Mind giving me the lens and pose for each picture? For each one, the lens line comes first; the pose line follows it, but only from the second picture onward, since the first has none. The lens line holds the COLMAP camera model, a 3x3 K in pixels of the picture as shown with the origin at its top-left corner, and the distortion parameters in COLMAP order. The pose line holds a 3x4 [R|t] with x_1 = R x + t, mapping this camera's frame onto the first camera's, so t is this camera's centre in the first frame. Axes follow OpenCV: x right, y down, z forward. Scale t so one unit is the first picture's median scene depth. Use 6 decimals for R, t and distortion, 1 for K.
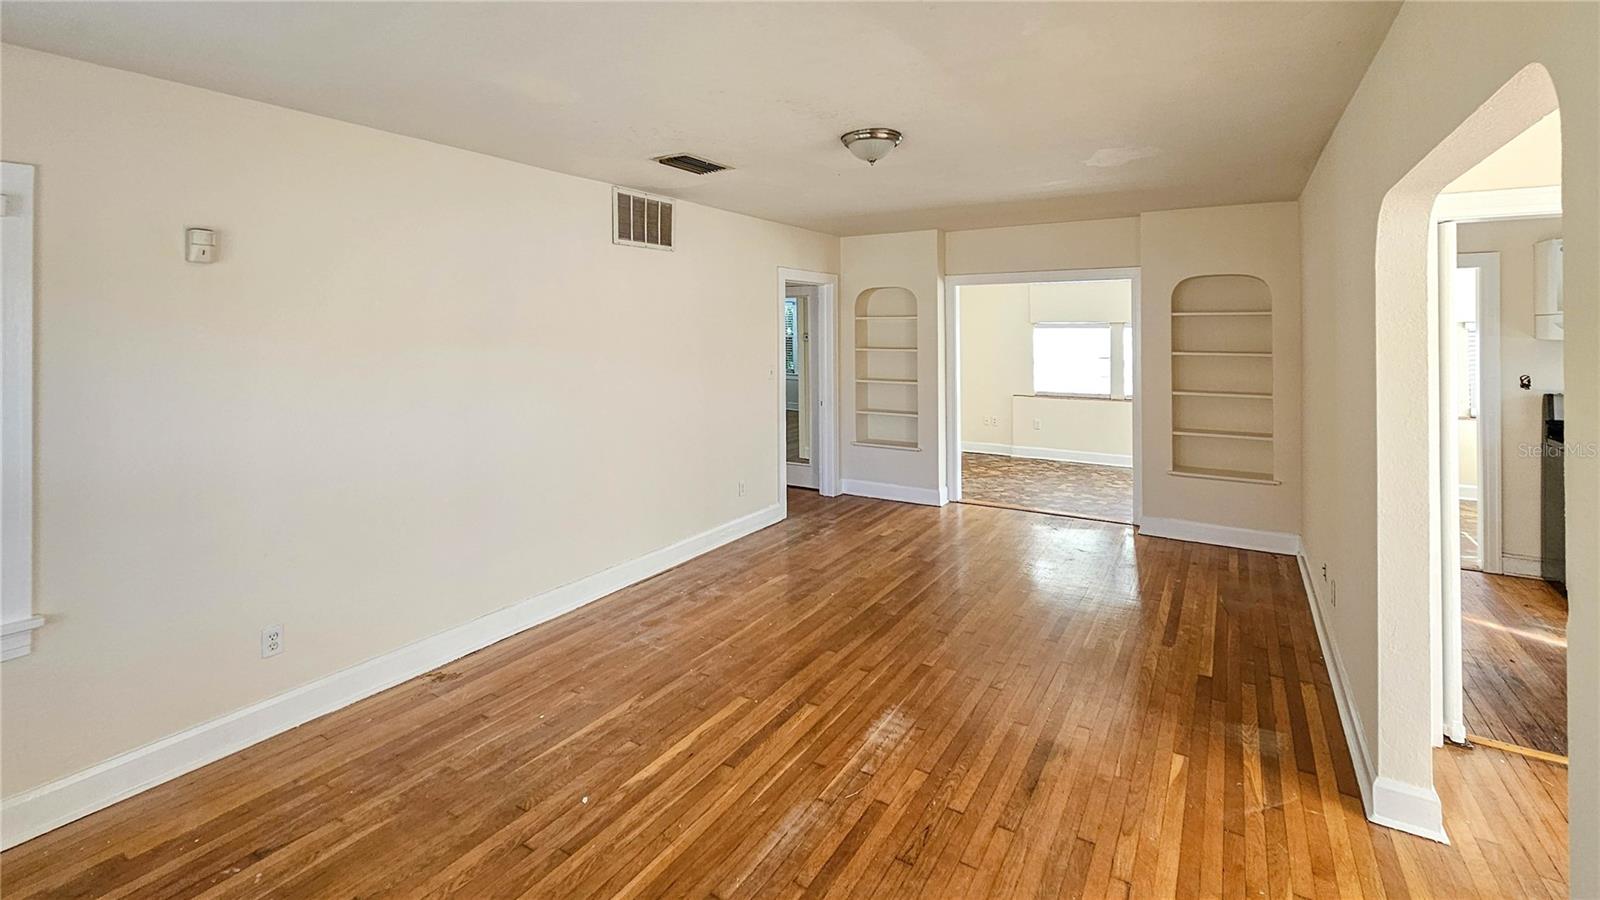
lens RADIAL K [[679.4, 0, 811.5], [0, 679.4, 321.2], [0, 0, 1]] dist [0.001310, -0.000197]
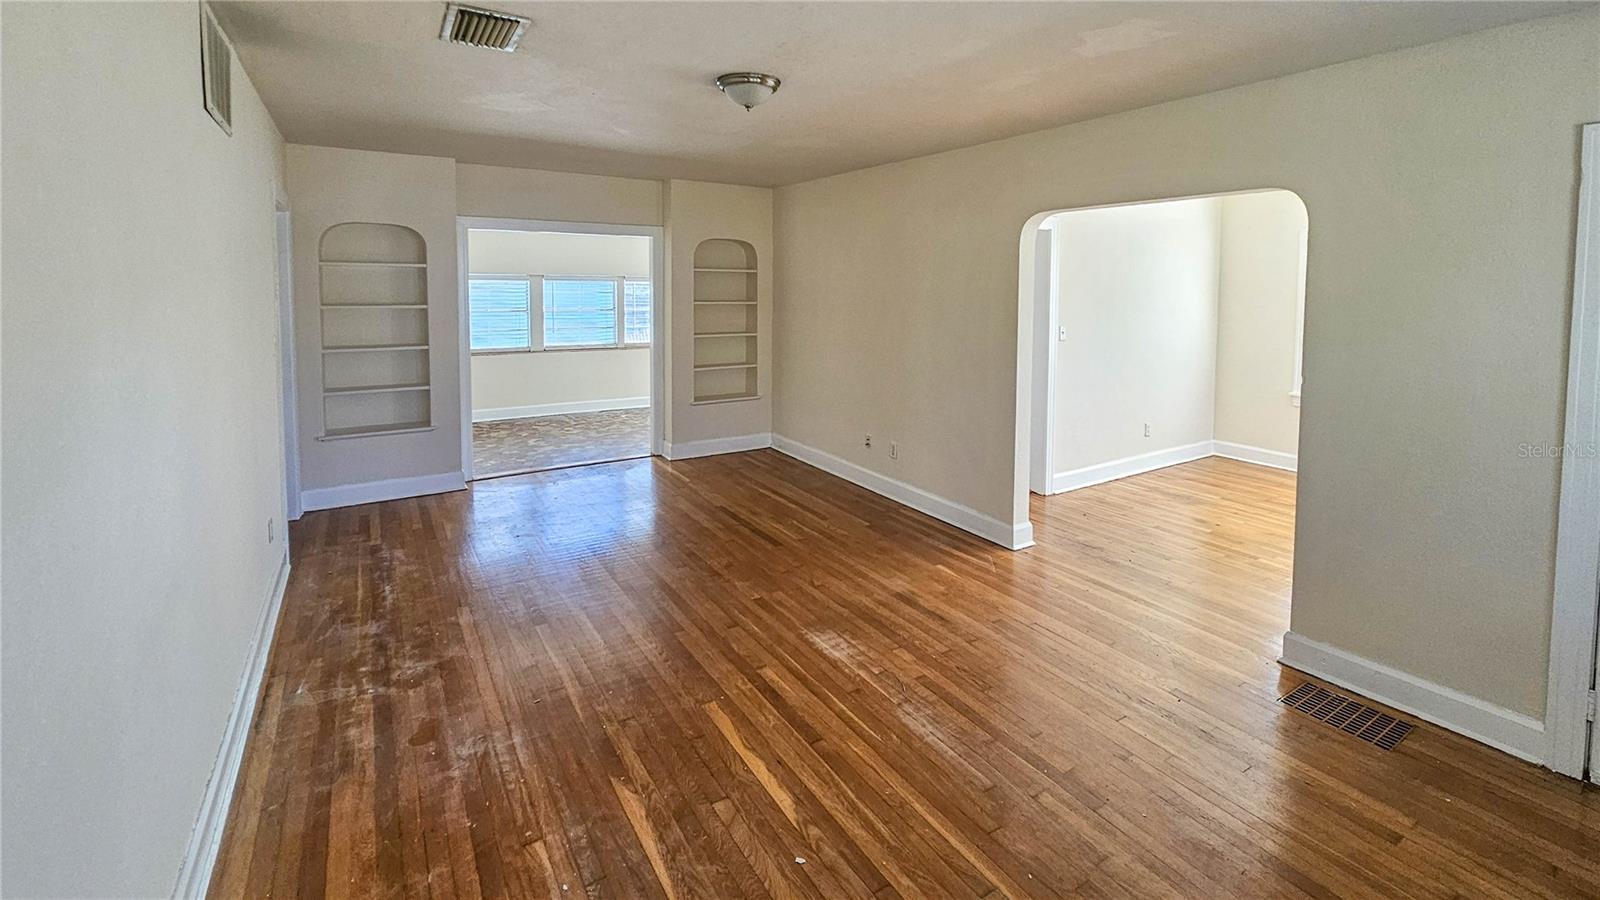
lens RADIAL K [[683.7, 0, 820.6], [0, 683.7, 318.8], [0, 0, 1]] dist [-0.000022, 0.000001]
pose [[0.451304, -0.039373, 0.891501, -0.880585], [-0.020244, 0.998317, 0.054339, 0.010662], [-0.892141, -0.042571, 0.449747, 0.547461]]
